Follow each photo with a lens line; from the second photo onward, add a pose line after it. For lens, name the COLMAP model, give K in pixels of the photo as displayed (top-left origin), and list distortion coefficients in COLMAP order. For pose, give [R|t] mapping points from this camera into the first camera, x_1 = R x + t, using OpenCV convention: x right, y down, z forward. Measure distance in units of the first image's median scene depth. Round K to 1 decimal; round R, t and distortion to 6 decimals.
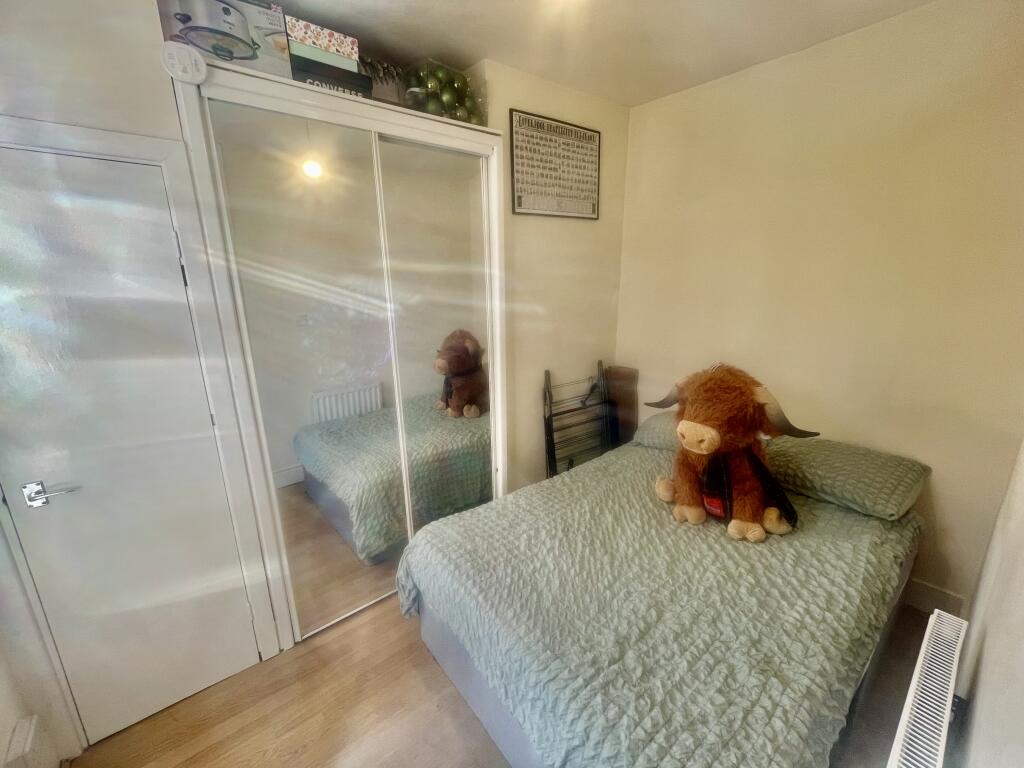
lens RADIAL K [[414.9, 0, 513.0], [0, 414.9, 381.8], [0, 0, 1]] dist [0.010805, -0.001713]
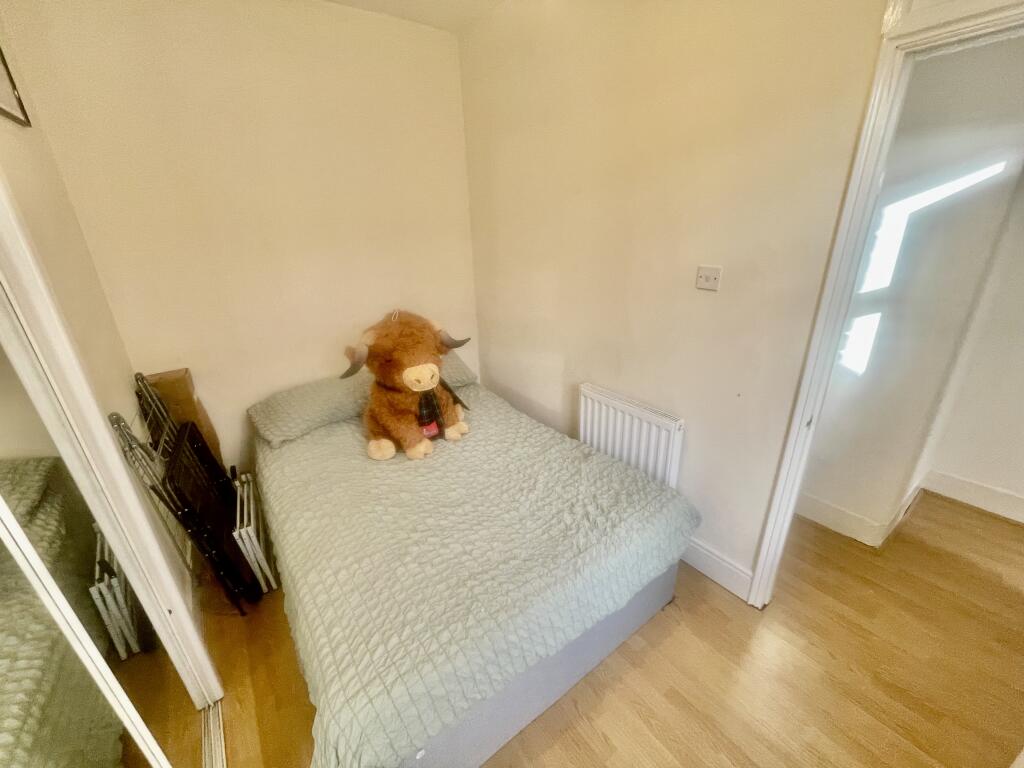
lens RADIAL K [[414.9, 0, 512.6], [0, 414.9, 387.0], [0, 0, 1]] dist [0.010805, -0.001713]
pose [[0.042822, -0.358945, 0.932376, -0.560481], [0.275184, 0.901371, 0.334371, -0.138252], [-0.960438, 0.242256, 0.137375, 0.602847]]
